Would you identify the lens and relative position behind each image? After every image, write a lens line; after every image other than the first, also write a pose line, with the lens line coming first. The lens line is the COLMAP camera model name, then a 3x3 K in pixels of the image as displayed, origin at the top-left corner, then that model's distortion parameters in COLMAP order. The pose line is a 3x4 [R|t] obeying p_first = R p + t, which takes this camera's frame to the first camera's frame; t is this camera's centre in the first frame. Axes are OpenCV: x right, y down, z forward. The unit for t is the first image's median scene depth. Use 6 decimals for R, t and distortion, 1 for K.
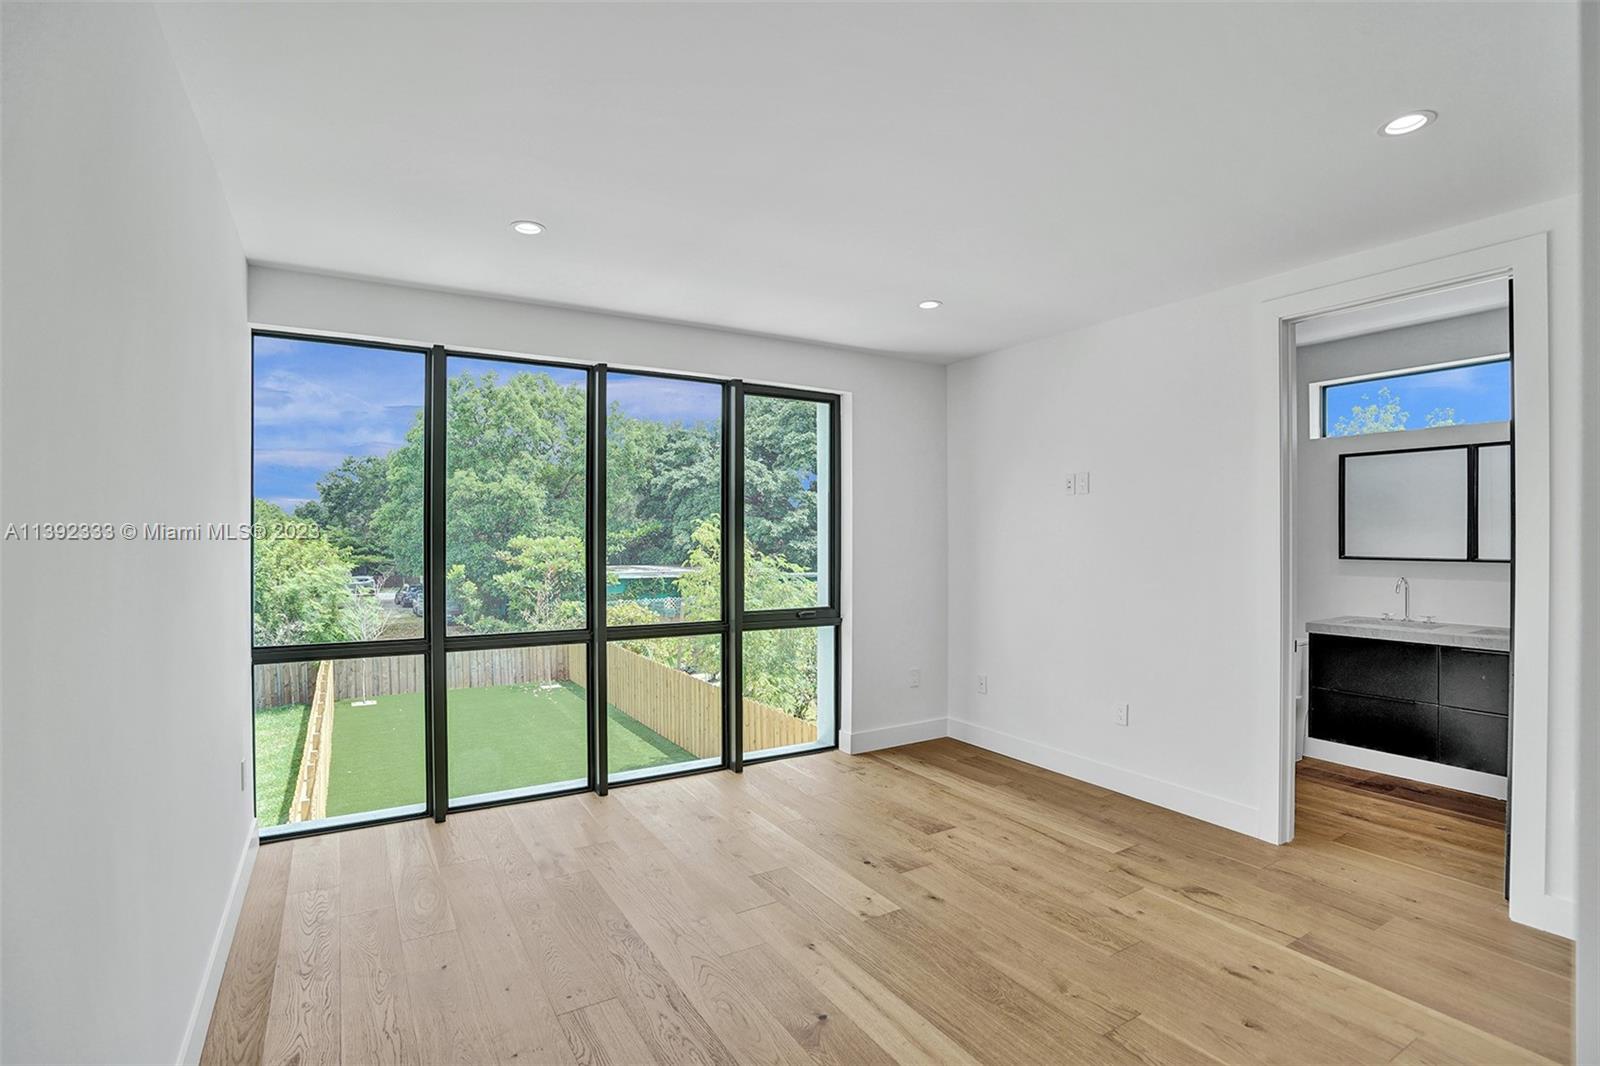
lens RADIAL K [[760.0, 0, 792.5], [0, 760.0, 521.1], [0, 0, 1]] dist [-0.062158, 0.025474]
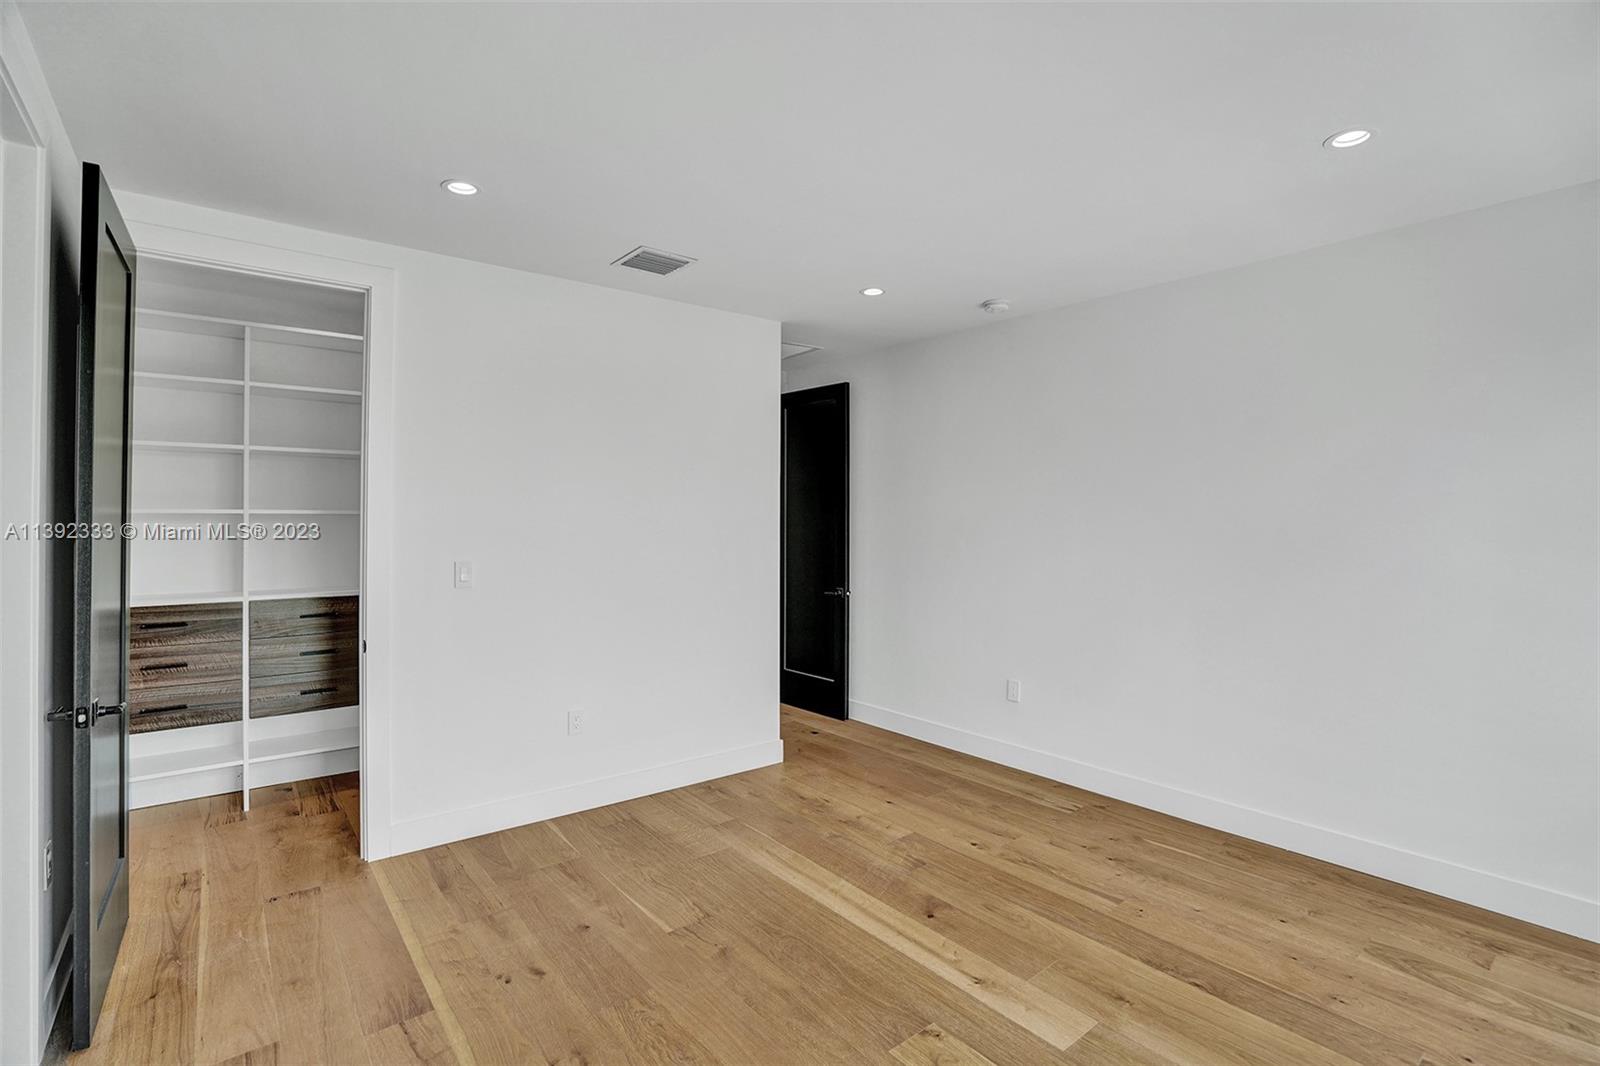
lens RADIAL K [[760.0, 0, 792.5], [0, 760.0, 521.1], [0, 0, 1]] dist [-0.062158, 0.025474]
pose [[-0.987695, -0.008548, -0.156158, 0.315390], [-0.006350, 0.999874, -0.014570, 0.019245], [0.156263, -0.013399, -0.987625, 1.497018]]
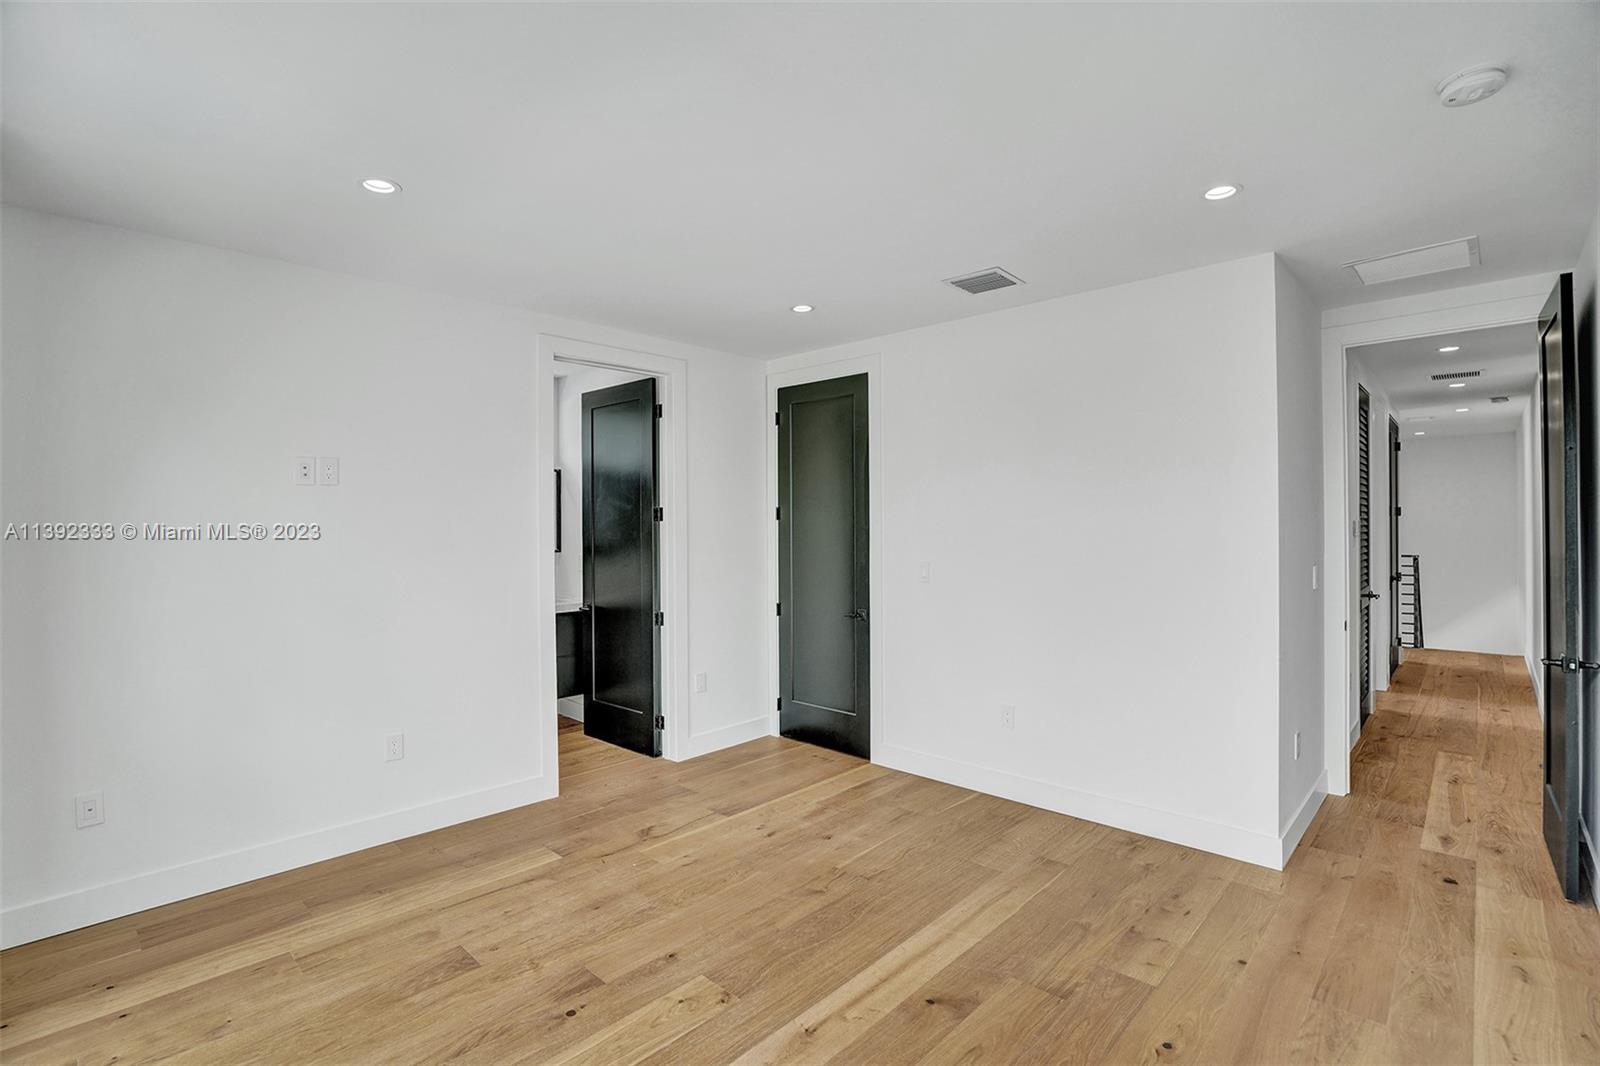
lens RADIAL K [[760.0, 0, 792.5], [0, 760.0, 521.1], [0, 0, 1]] dist [-0.062158, 0.025474]
pose [[-0.266151, 0.000177, 0.963931, -0.625140], [-0.013024, 0.999908, -0.003780, -0.002161], [-0.963843, -0.013561, -0.266124, 1.002322]]
